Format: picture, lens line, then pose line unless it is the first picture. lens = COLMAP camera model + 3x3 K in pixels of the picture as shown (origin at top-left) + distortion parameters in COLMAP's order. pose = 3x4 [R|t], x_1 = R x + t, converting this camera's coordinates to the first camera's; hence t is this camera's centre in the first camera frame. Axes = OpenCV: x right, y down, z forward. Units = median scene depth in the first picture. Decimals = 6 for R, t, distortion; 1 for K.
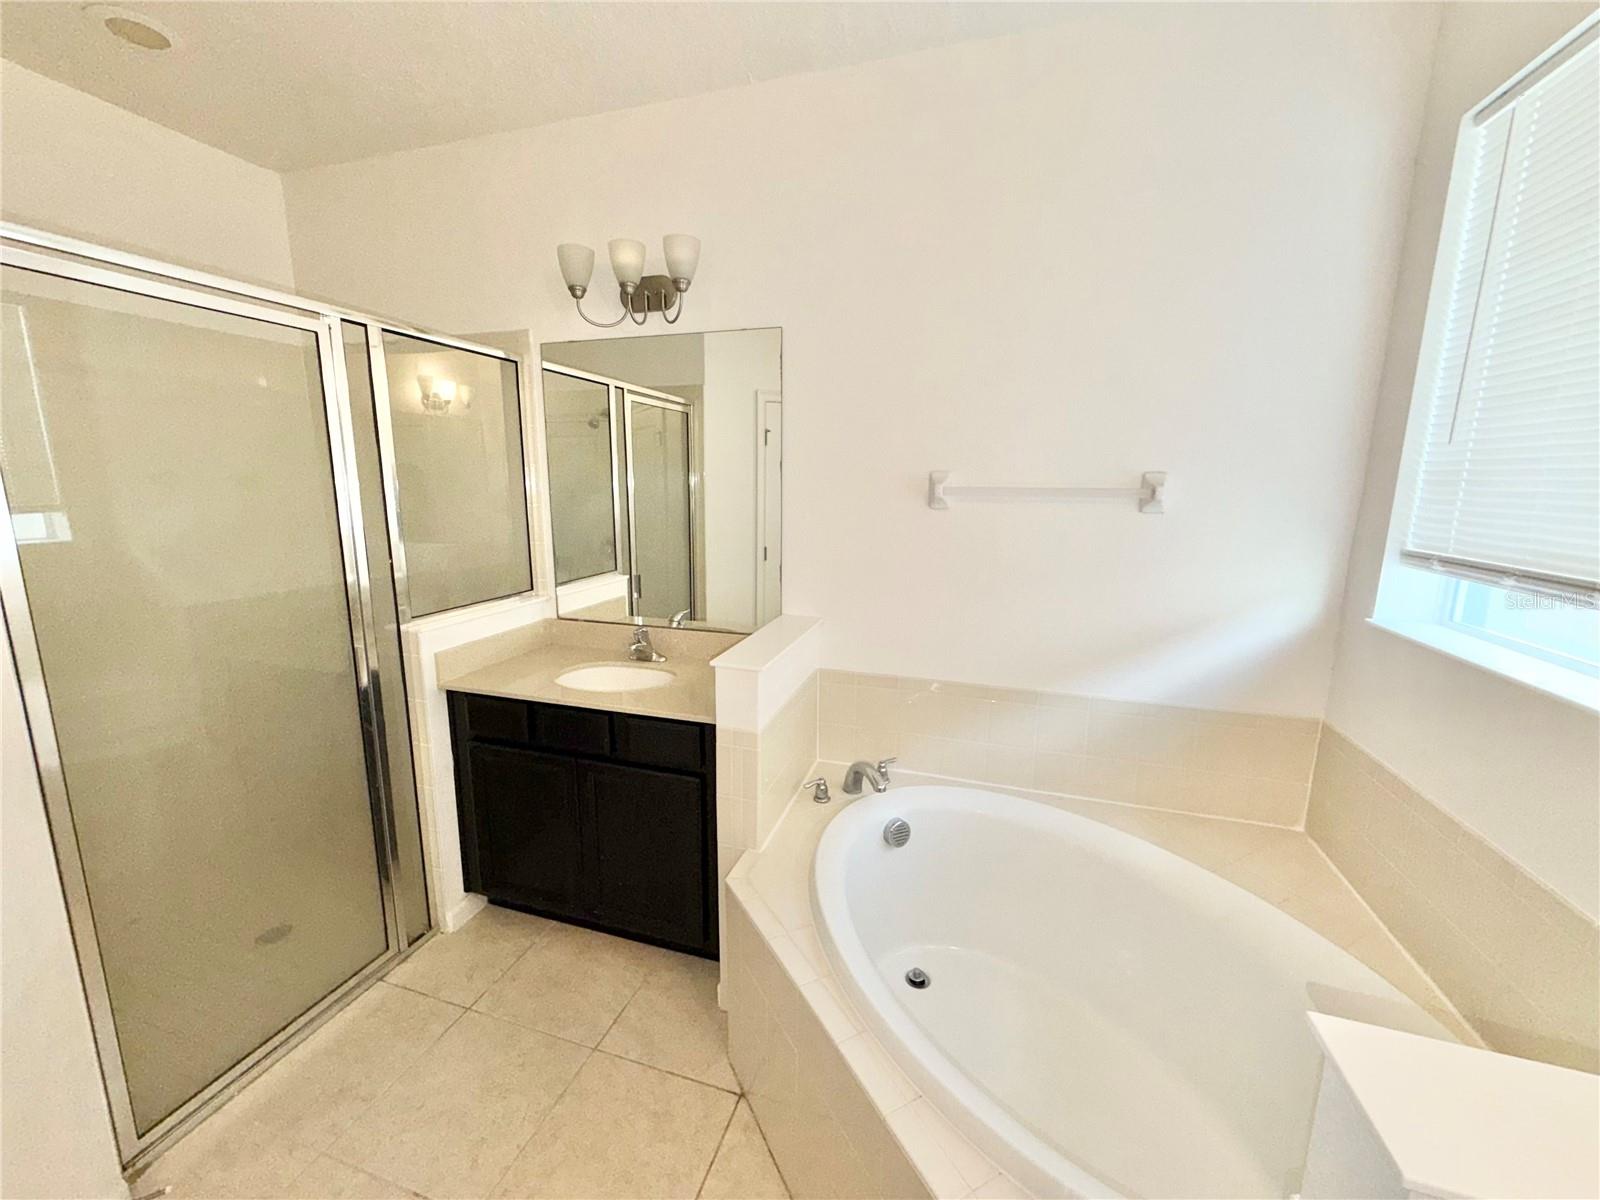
lens RADIAL K [[638.1, 0, 803.5], [0, 638.1, 601.9], [0, 0, 1]] dist [0.001510, -0.000606]
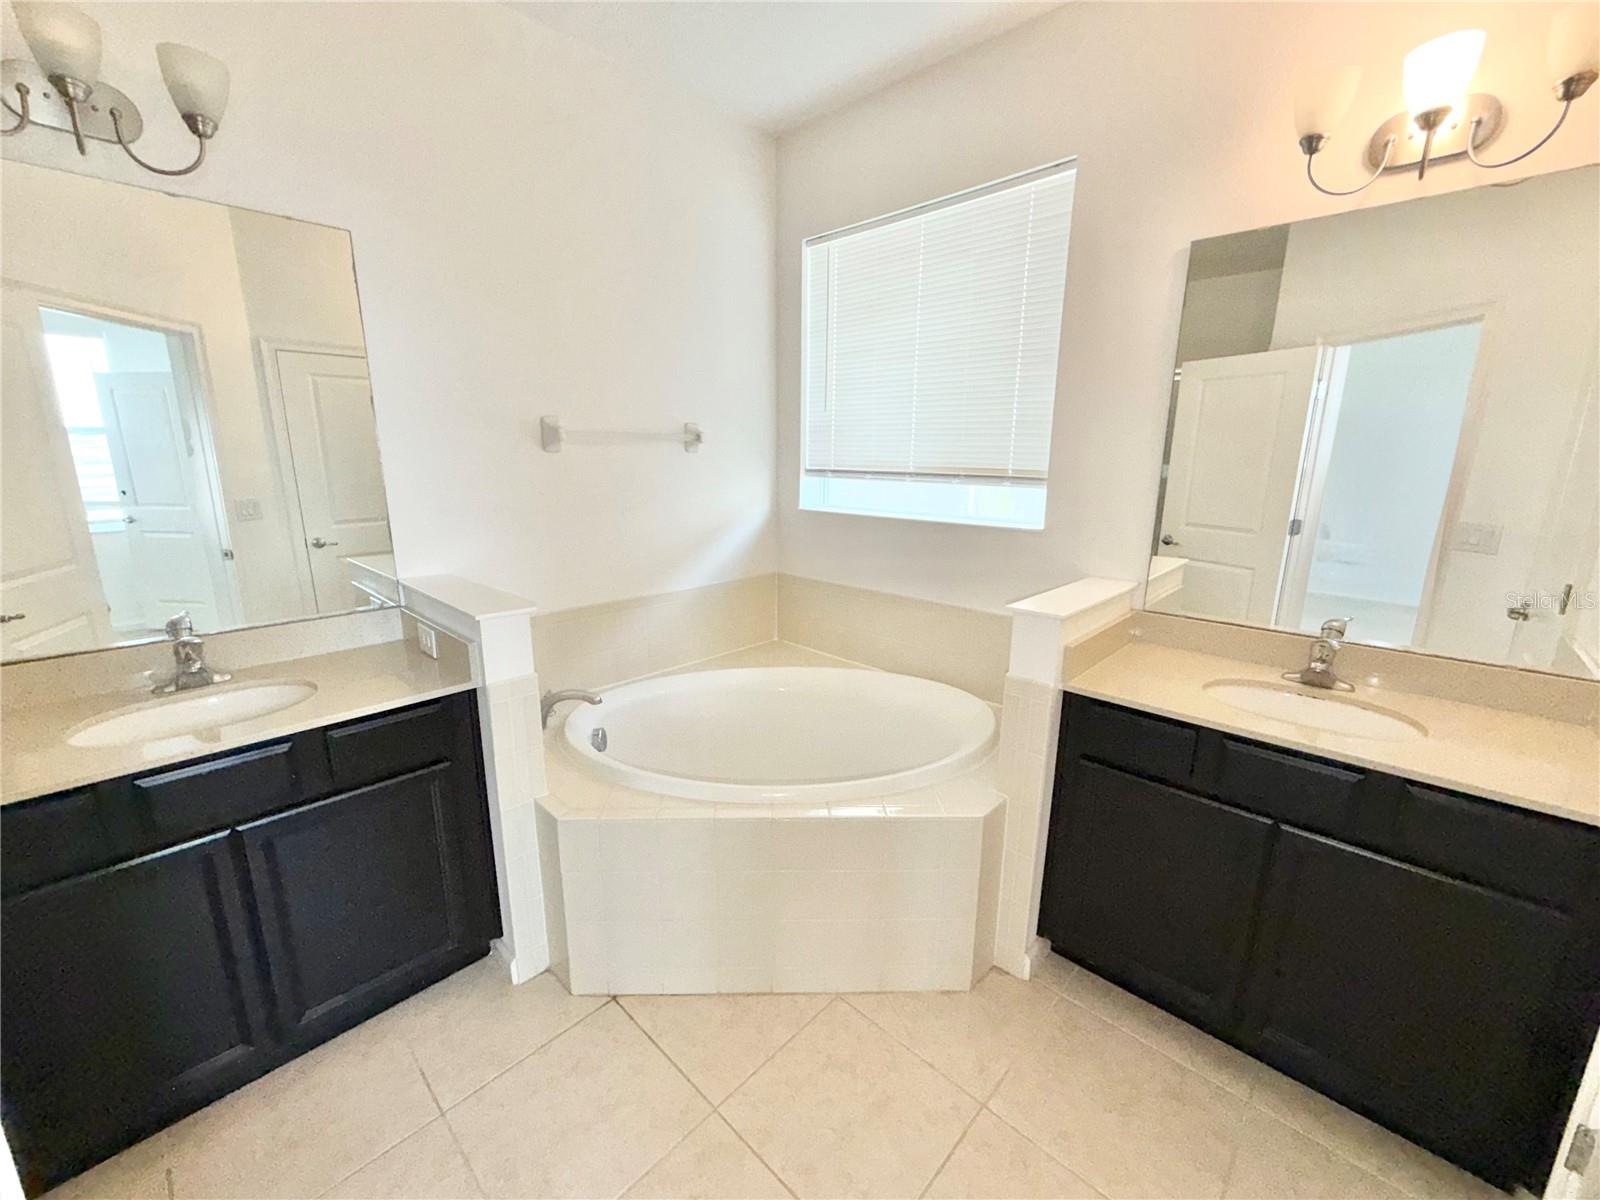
lens RADIAL K [[638.1, 0, 814.0], [0, 638.1, 592.5], [0, 0, 1]] dist [0.001510, -0.000606]
pose [[0.429863, -0.203982, 0.879550, -0.656503], [0.166571, 0.975341, 0.144789, 0.006781], [-0.887396, 0.084269, 0.453241, 0.135909]]
